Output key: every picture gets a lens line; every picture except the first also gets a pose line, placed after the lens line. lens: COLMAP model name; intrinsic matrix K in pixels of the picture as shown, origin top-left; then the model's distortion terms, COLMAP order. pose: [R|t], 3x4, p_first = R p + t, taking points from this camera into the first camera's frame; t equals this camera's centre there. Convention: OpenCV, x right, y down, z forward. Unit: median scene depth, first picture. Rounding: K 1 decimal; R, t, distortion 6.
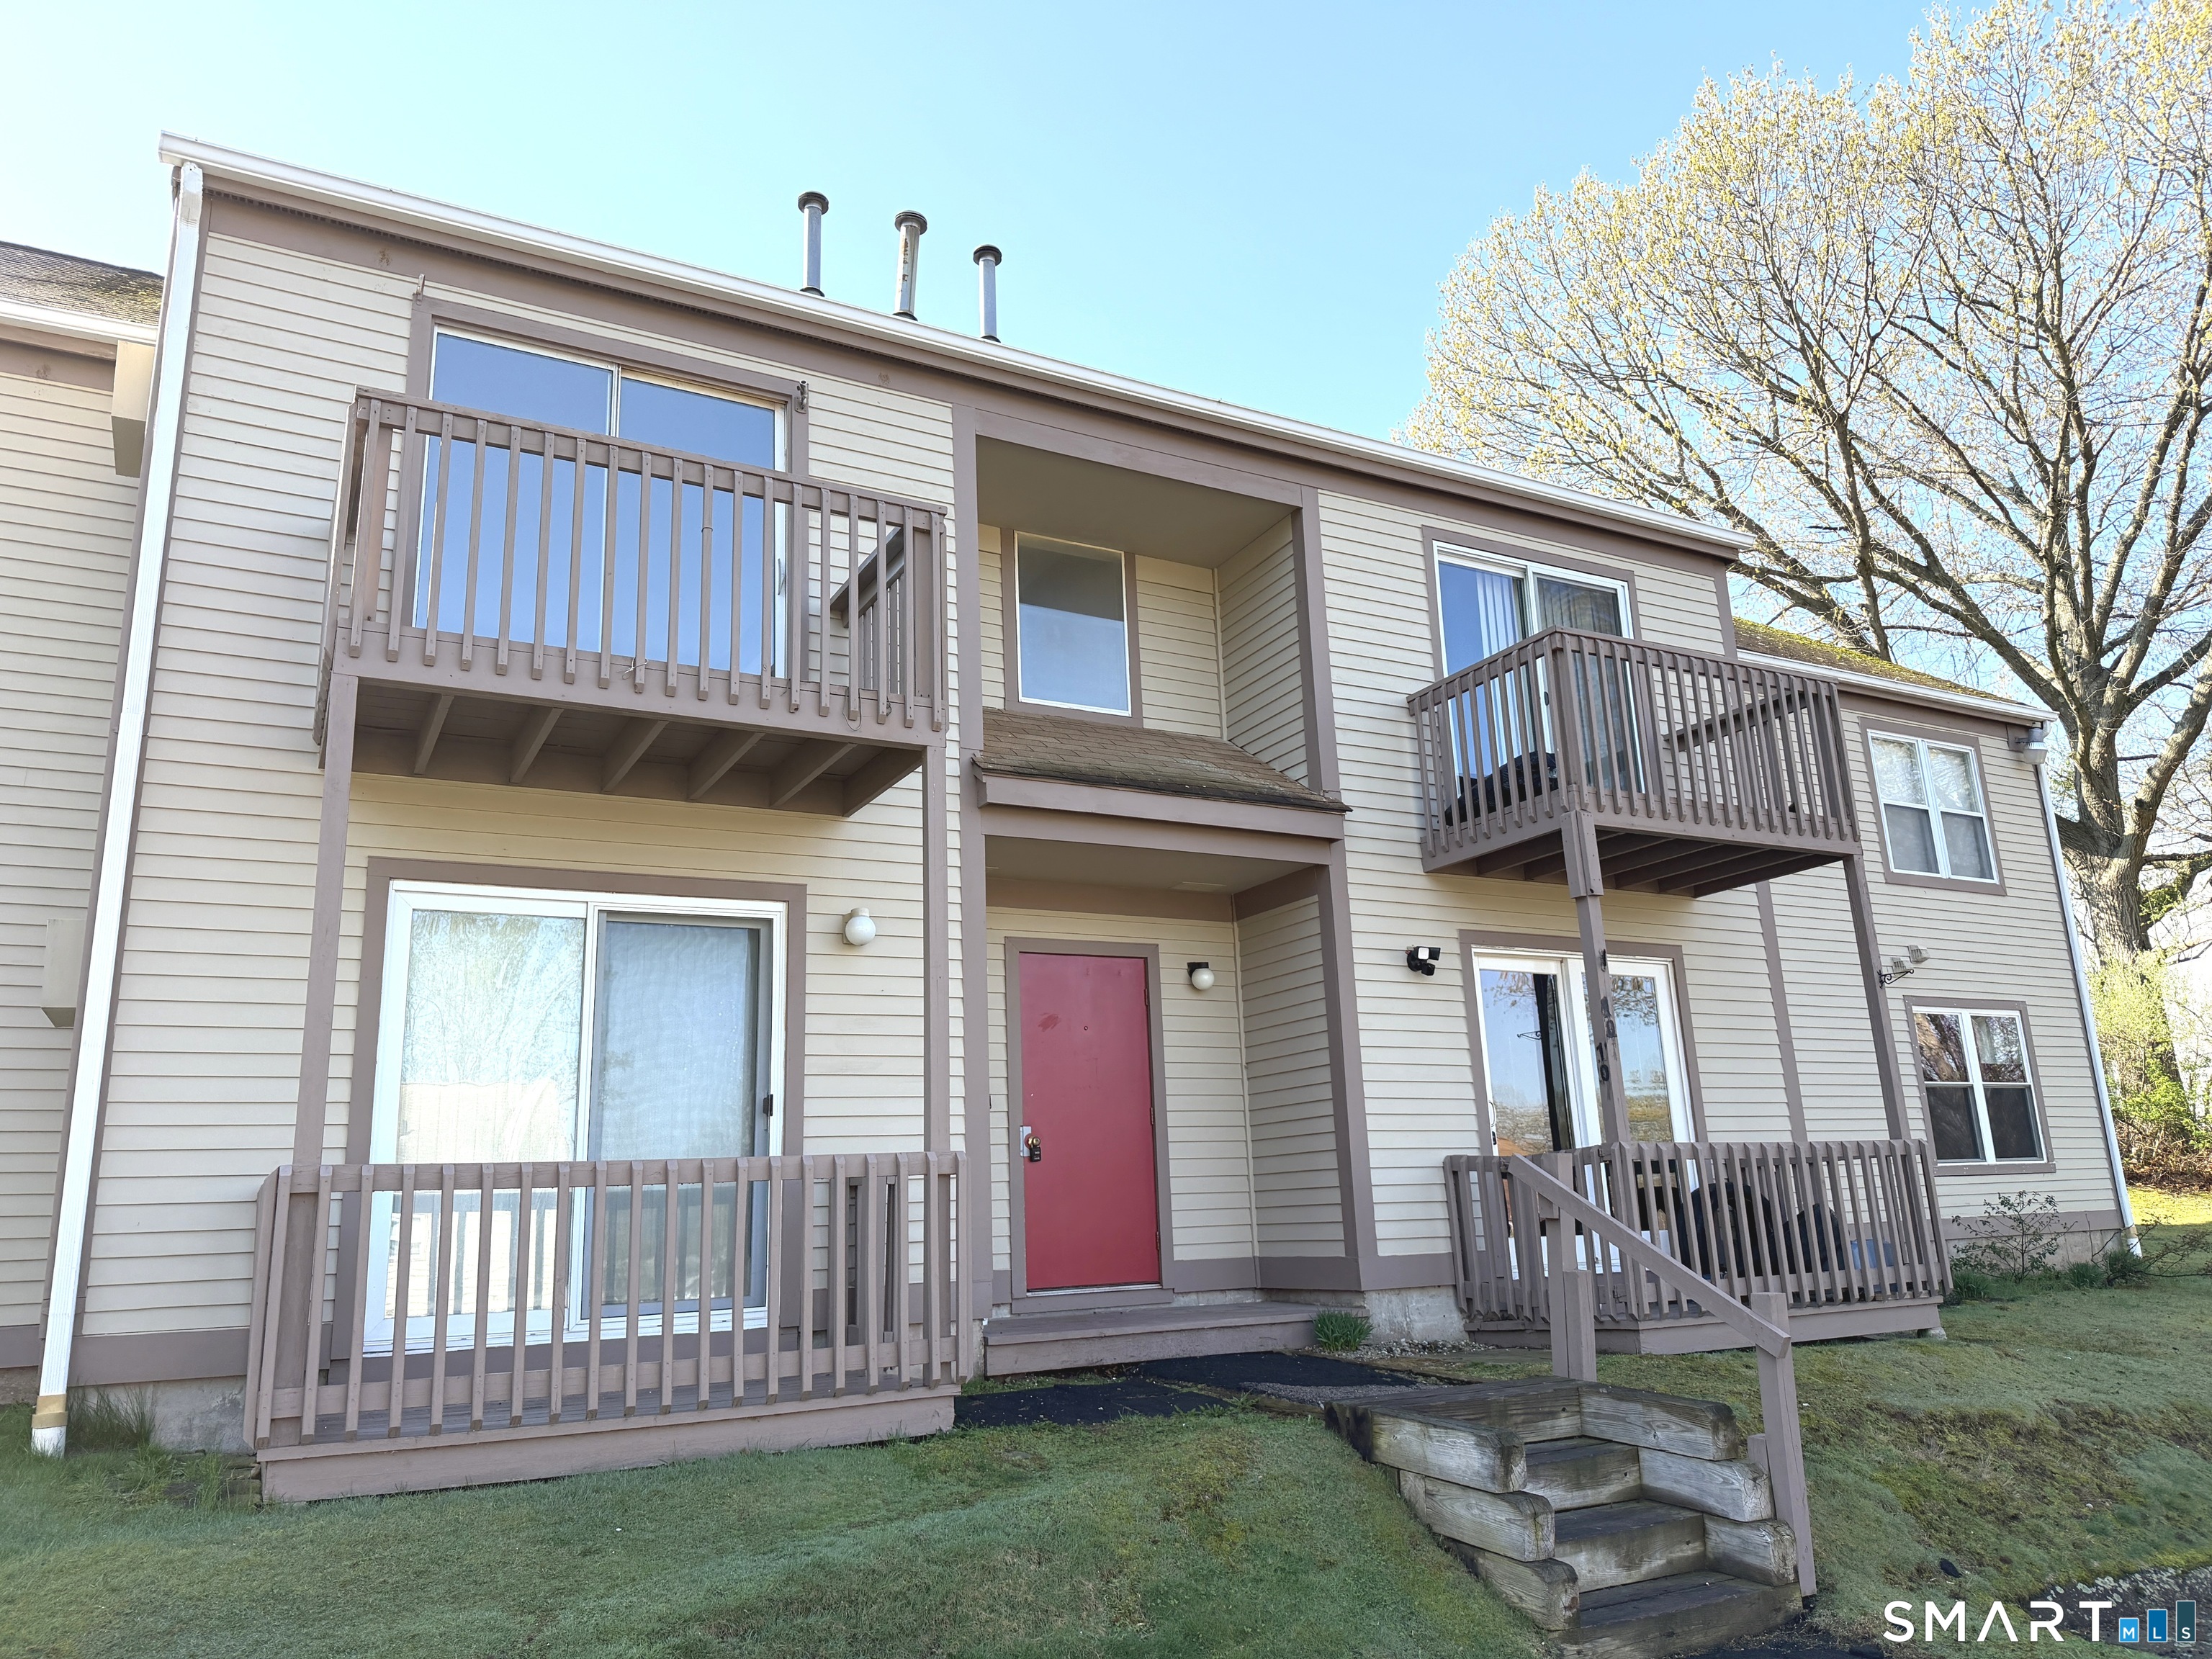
lens RADIAL K [[1561.6, 0, 1123.9], [0, 1561.6, 840.6], [0, 0, 1]] dist [0.028374, -0.012095]
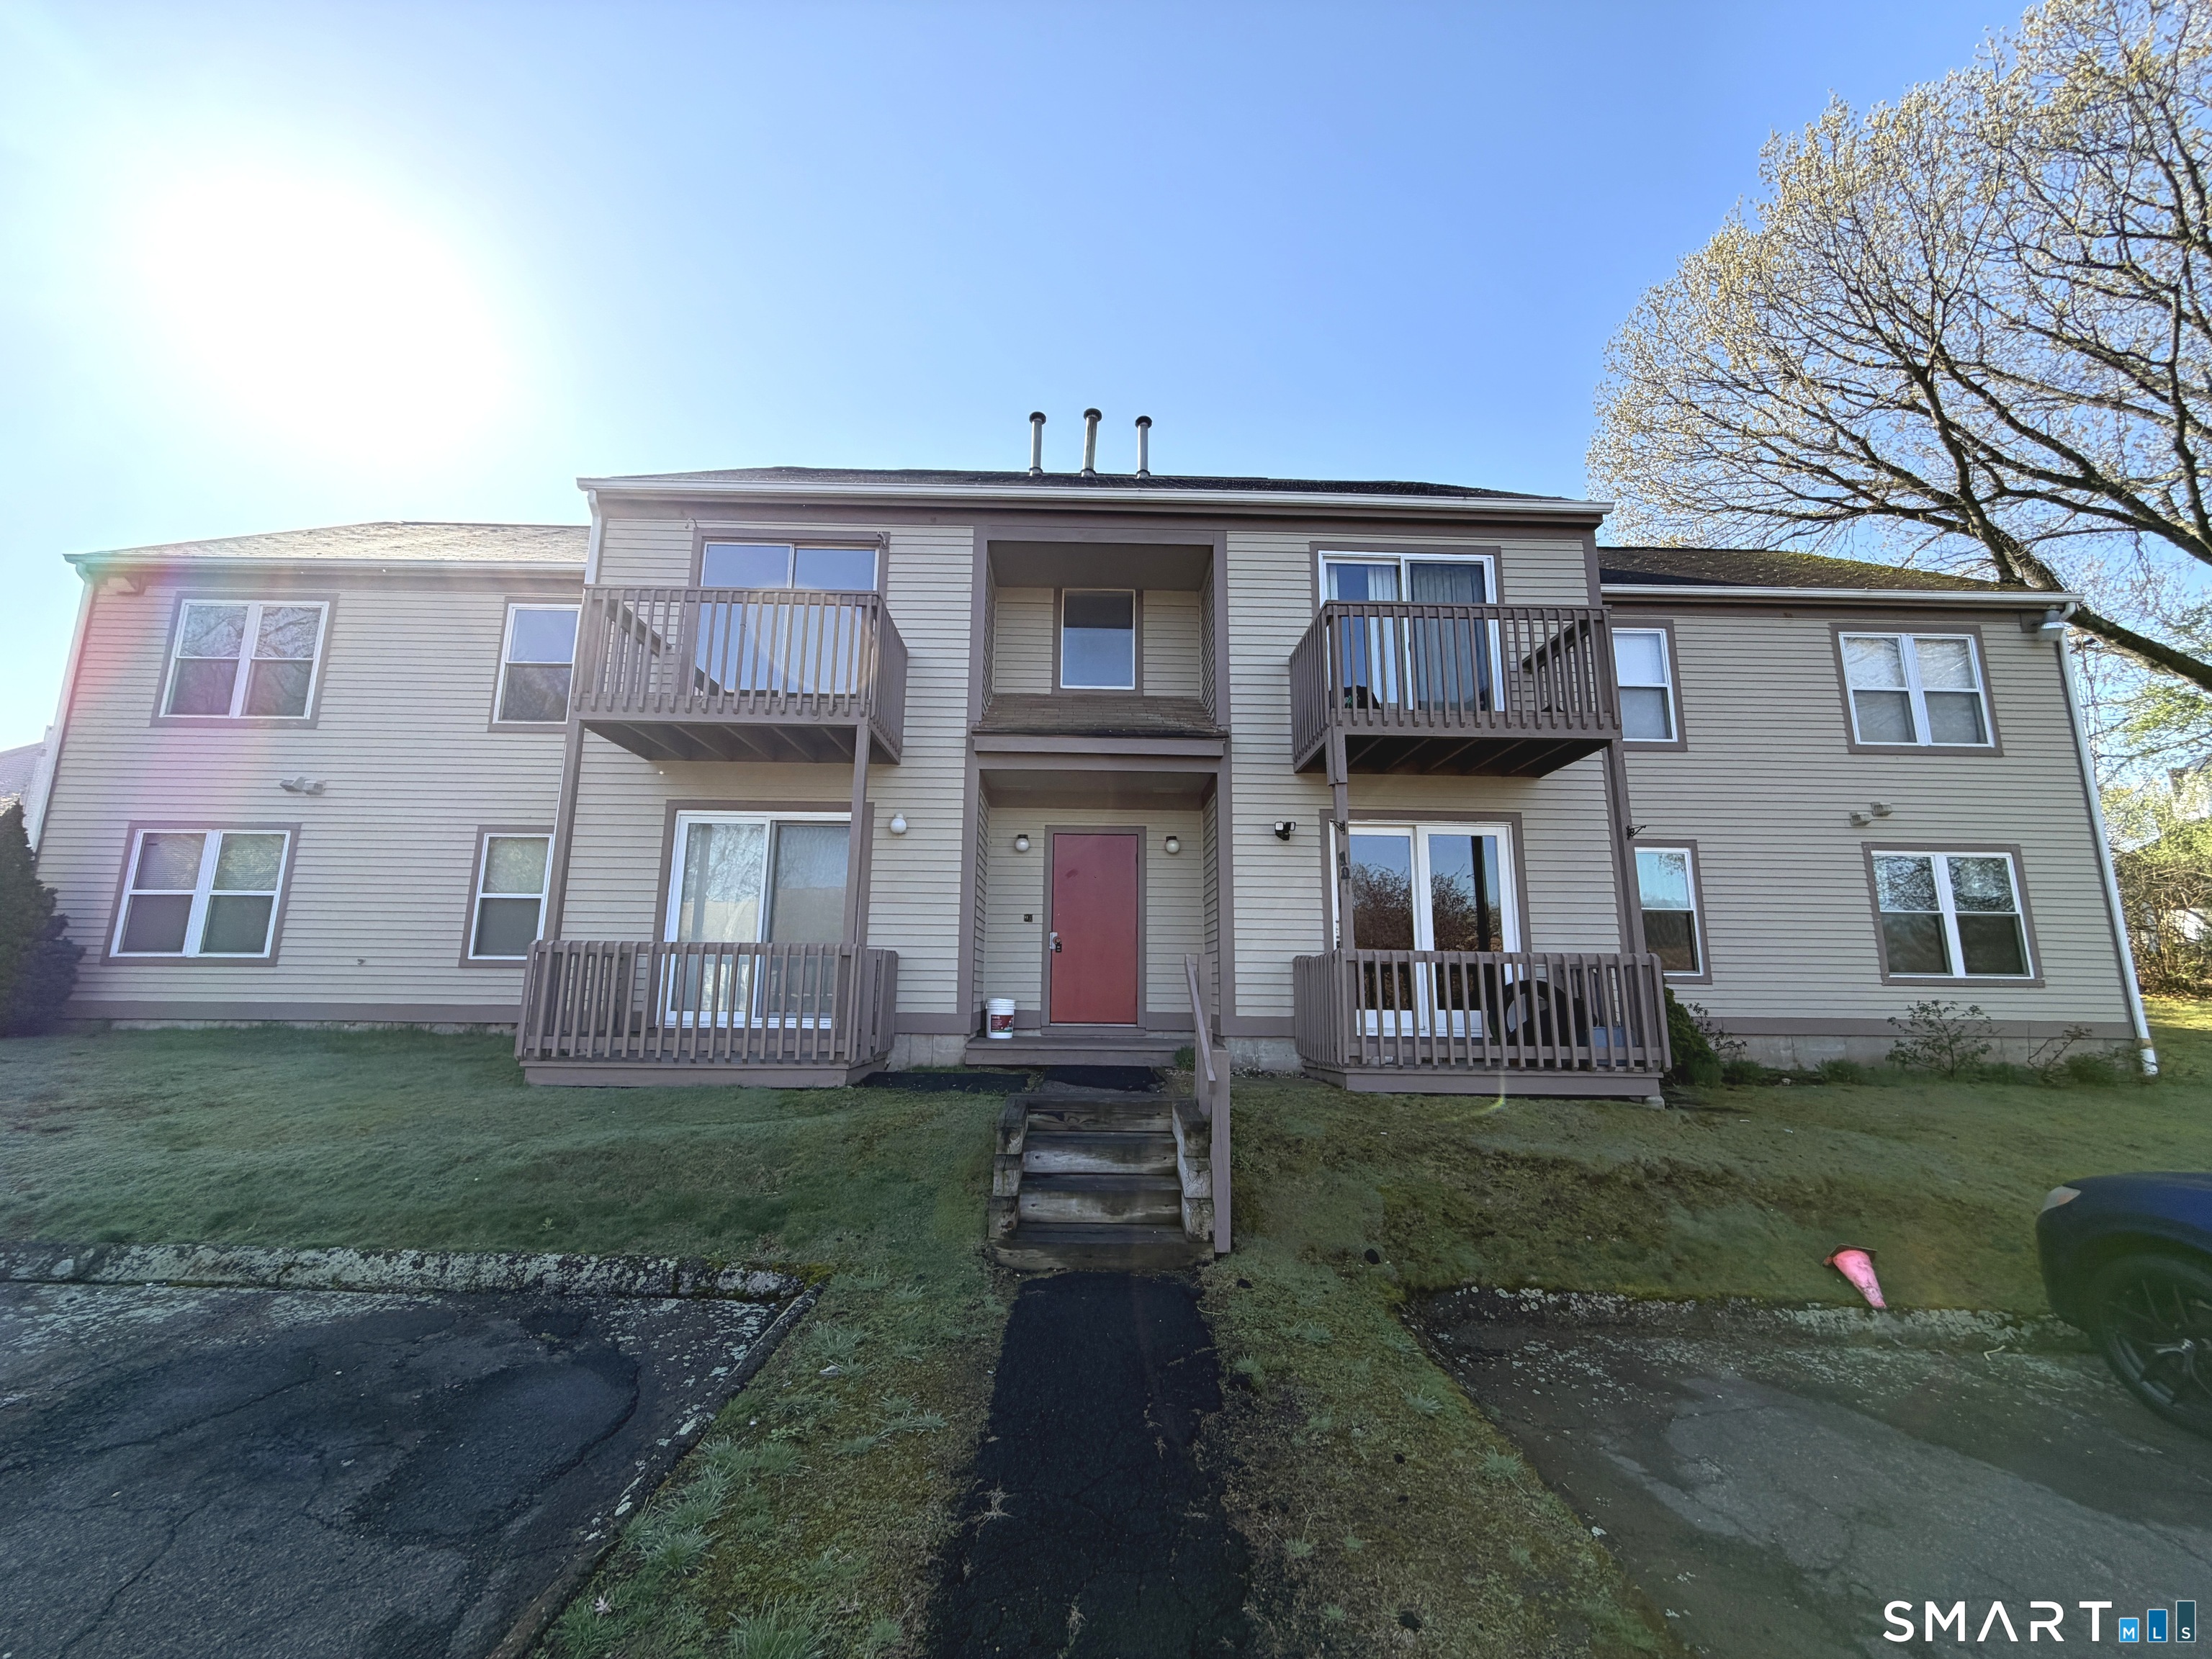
lens RADIAL K [[879.5, 0, 1088.4], [0, 879.5, 834.9], [0, 0, 1]] dist [-0.002230, 0.002335]
pose [[0.883325, -0.030493, -0.467769, 0.423972], [0.064301, 0.996331, 0.056475, 0.019622], [0.464330, -0.079964, 0.882045, 0.143148]]
